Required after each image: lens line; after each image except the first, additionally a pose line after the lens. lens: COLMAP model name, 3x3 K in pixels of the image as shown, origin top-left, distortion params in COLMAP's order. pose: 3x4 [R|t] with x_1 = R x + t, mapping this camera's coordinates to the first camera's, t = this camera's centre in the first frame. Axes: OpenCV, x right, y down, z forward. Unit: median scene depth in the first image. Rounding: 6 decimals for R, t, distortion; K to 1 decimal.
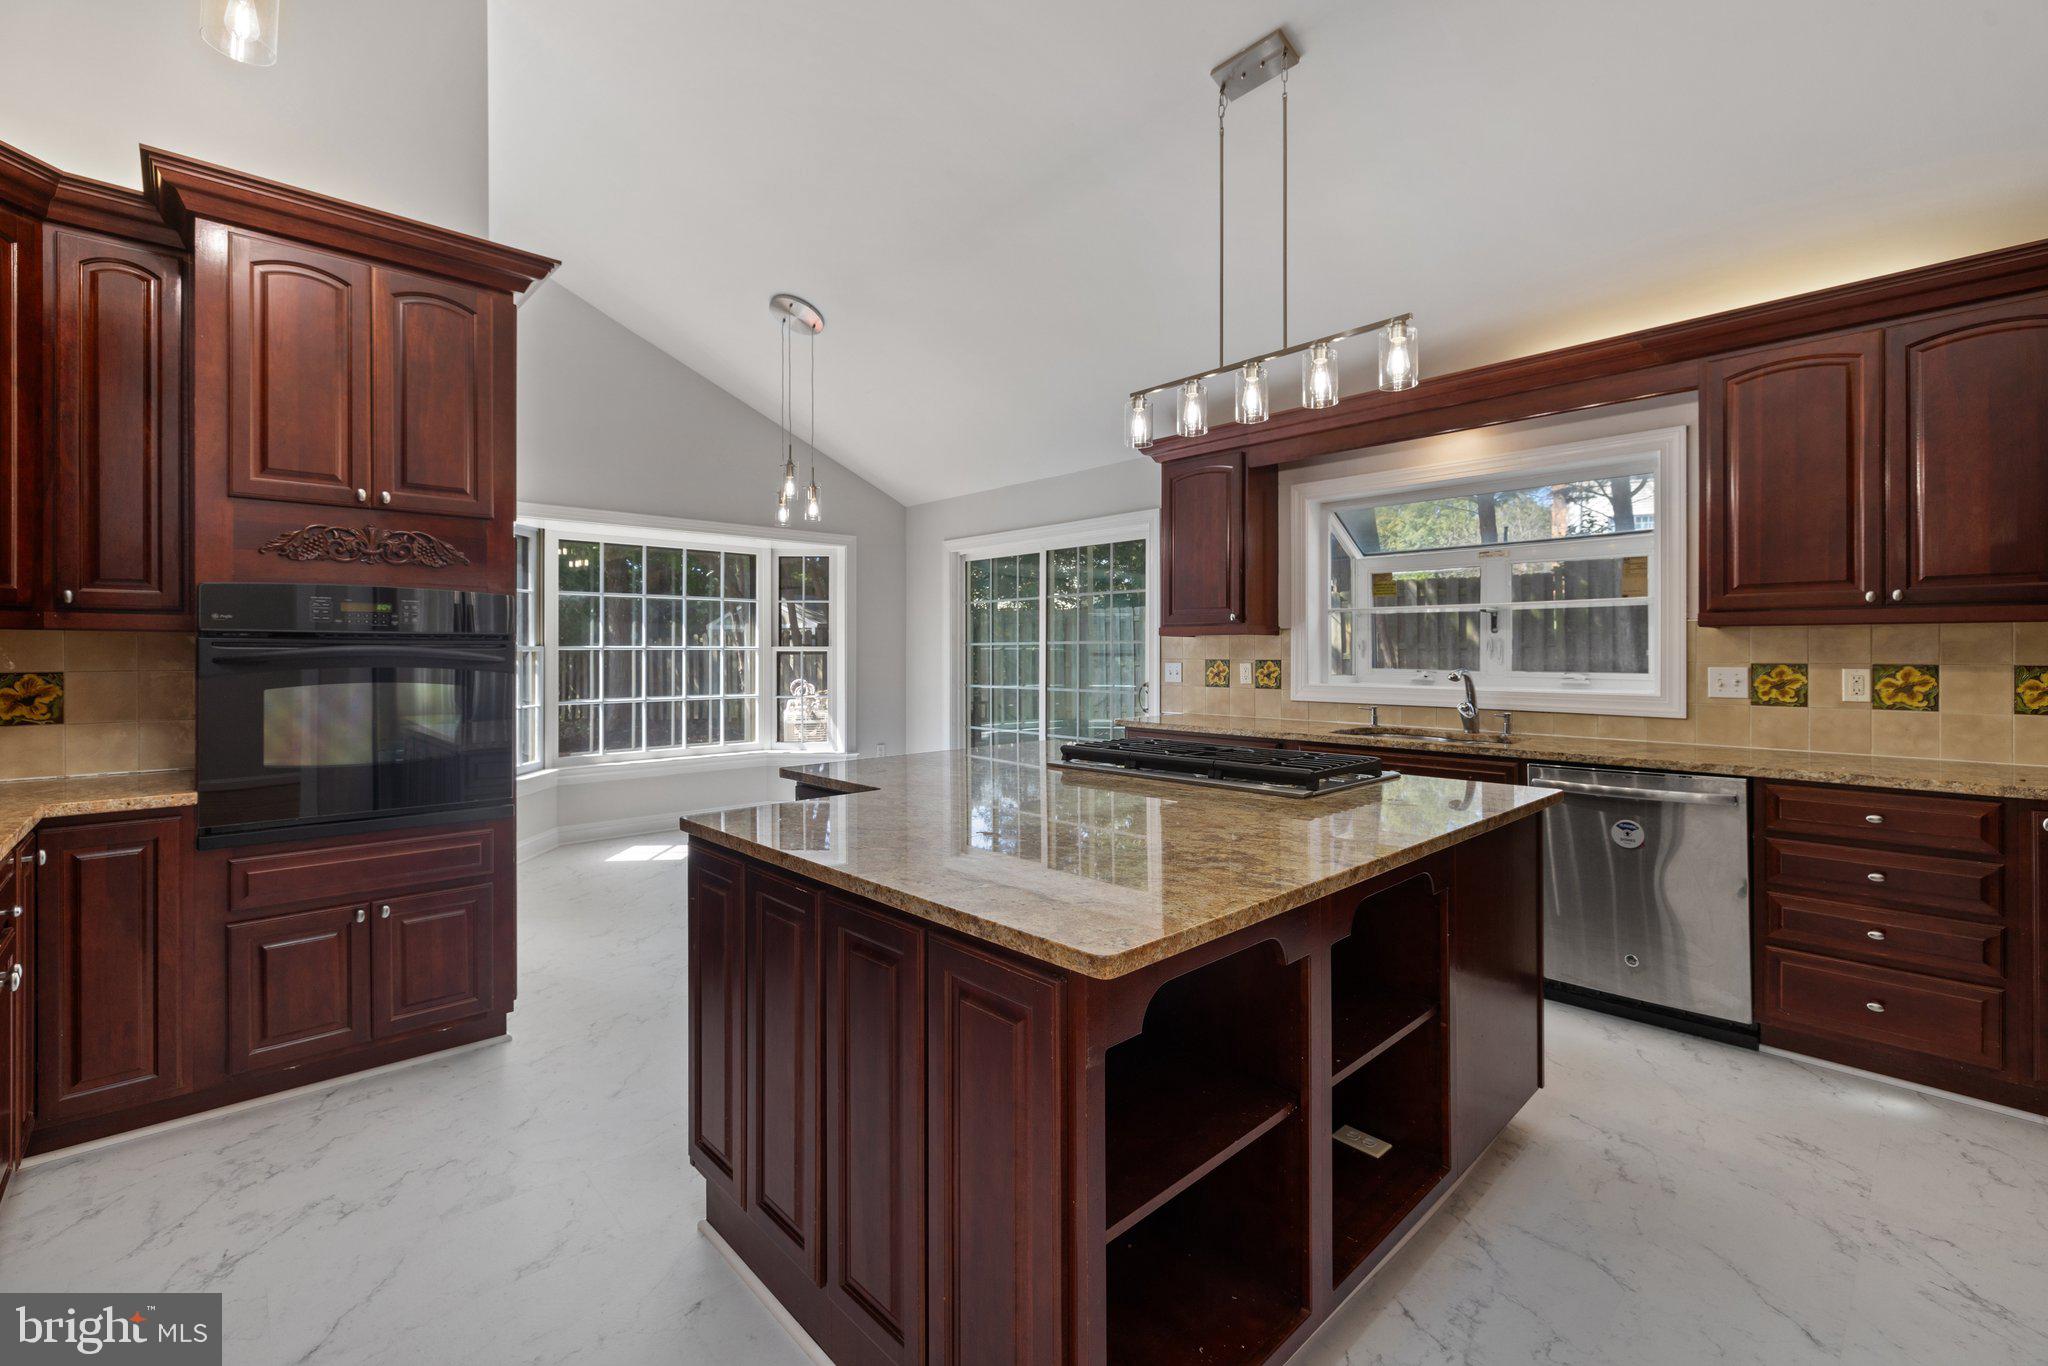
lens RADIAL K [[873.6, 0, 1029.7], [0, 873.6, 663.8], [0, 0, 1]] dist [-0.001228, 0.000450]
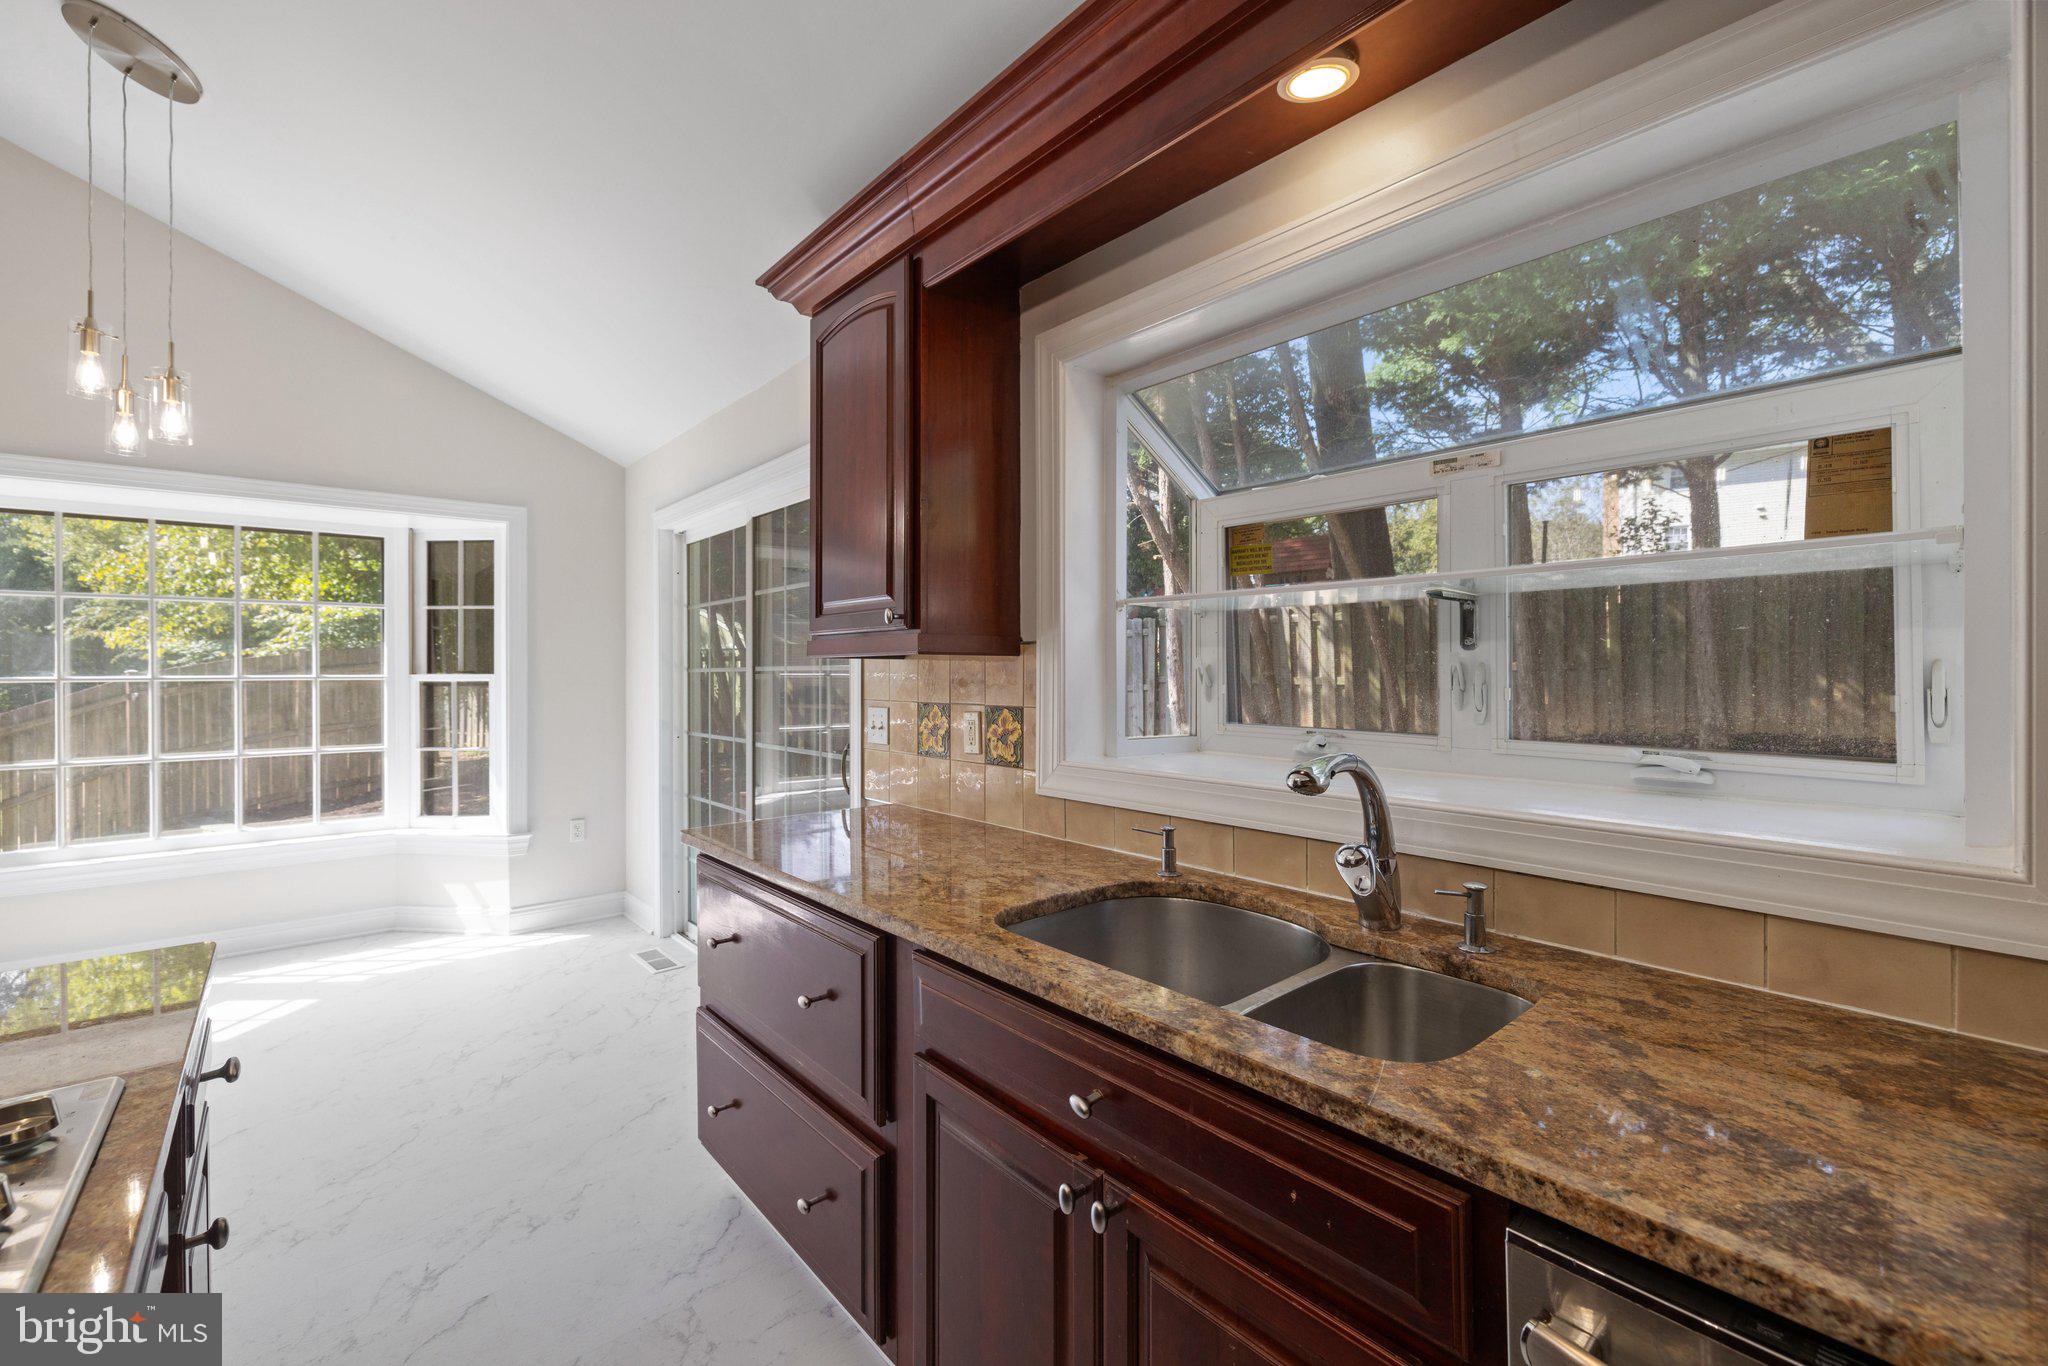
lens RADIAL K [[873.6, 0, 1019.5], [0, 873.6, 692.8], [0, 0, 1]] dist [-0.001228, 0.000450]
pose [[0.998828, -0.000392, -0.048405, 0.301307], [0.000845, 0.999956, 0.009338, -0.016384], [0.048399, -0.009368, 0.998784, 0.508535]]
